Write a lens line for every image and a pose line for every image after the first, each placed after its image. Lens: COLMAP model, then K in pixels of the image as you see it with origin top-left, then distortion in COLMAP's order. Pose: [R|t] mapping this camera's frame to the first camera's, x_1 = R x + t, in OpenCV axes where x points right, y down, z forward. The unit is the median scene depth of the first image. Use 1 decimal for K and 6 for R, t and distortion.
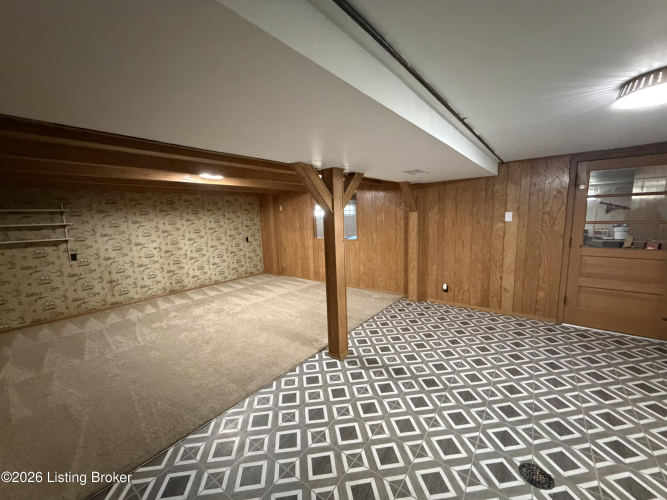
lens RADIAL K [[264.6, 0, 332.1], [0, 264.6, 249.9], [0, 0, 1]] dist [-0.003707, -0.000213]
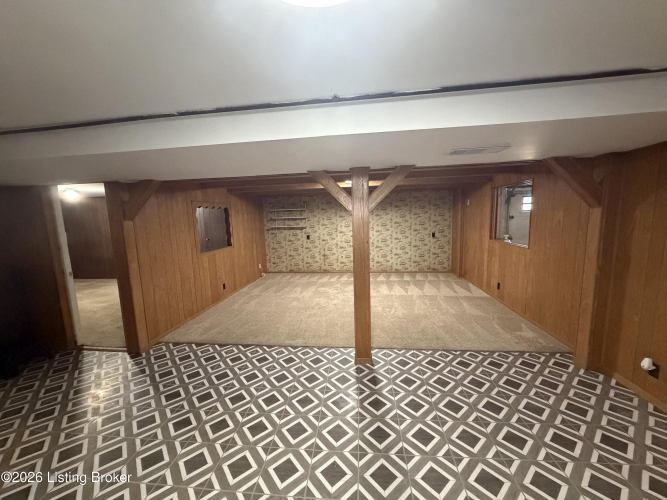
lens RADIAL K [[264.6, 0, 335.4], [0, 264.6, 250.9], [0, 0, 1]] dist [-0.003707, -0.000213]
pose [[0.523671, 0.127598, -0.842311, 0.509426], [-0.097125, 0.991215, 0.089771, -0.052130], [0.846366, 0.034799, 0.531464, 0.261091]]
